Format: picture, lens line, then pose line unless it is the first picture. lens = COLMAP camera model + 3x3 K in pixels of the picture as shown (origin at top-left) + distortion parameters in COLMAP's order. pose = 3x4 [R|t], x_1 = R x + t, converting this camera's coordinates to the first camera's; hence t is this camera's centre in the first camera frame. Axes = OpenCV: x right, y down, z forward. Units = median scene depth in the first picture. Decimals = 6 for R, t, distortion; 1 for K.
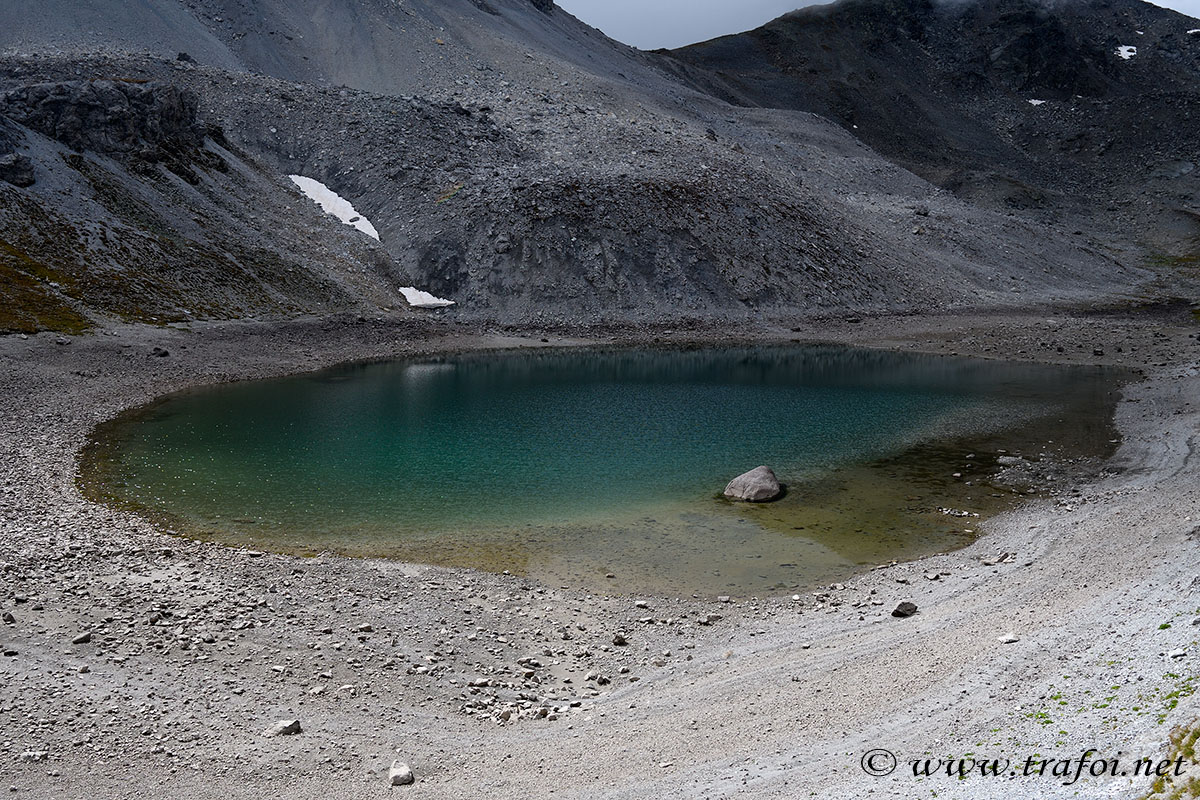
lens RADIAL K [[944.5, 0, 598.6], [0, 944.5, 395.9], [0, 0, 1]] dist [-0.081161, 0.044153]
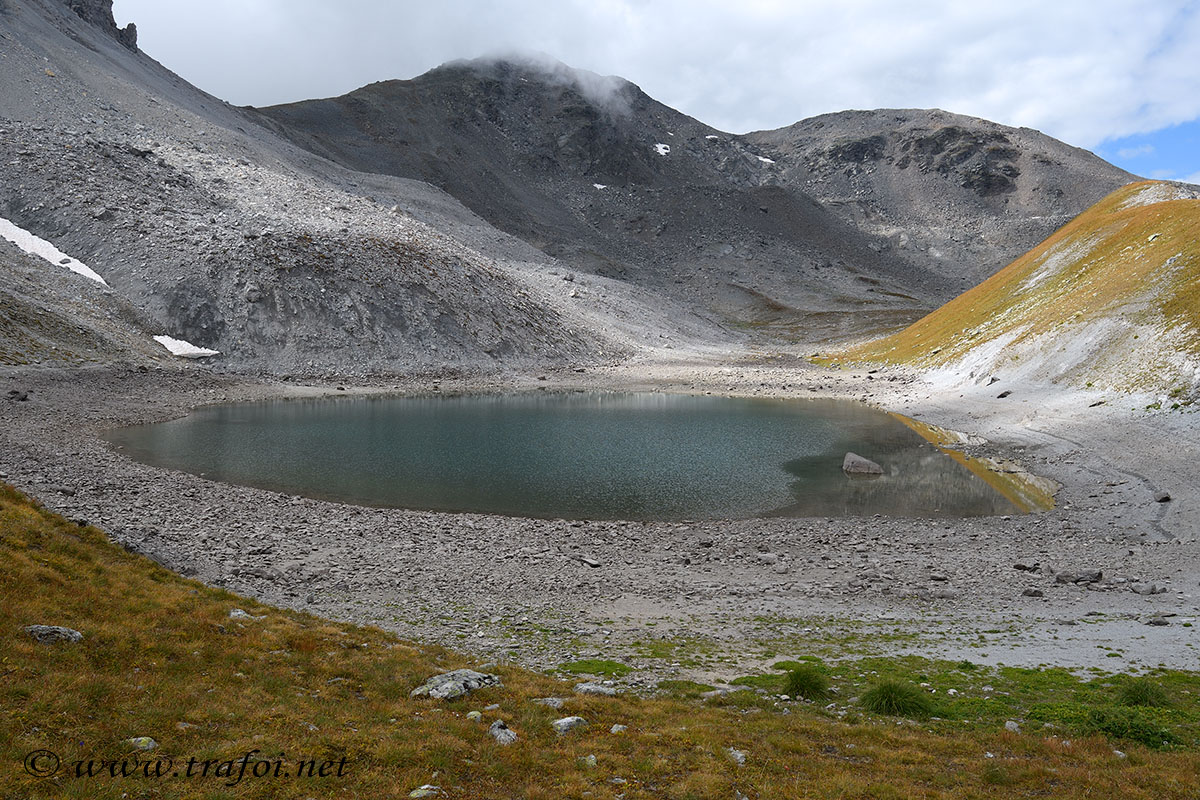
lens RADIAL K [[944.5, 0, 598.6], [0, 944.5, 395.9], [0, 0, 1]] dist [-0.081161, 0.044153]
pose [[0.892676, -0.017934, 0.450342, -0.206562], [0.049909, 0.996996, -0.059228, 0.016342], [-0.447927, 0.075348, 0.890889, 0.002727]]
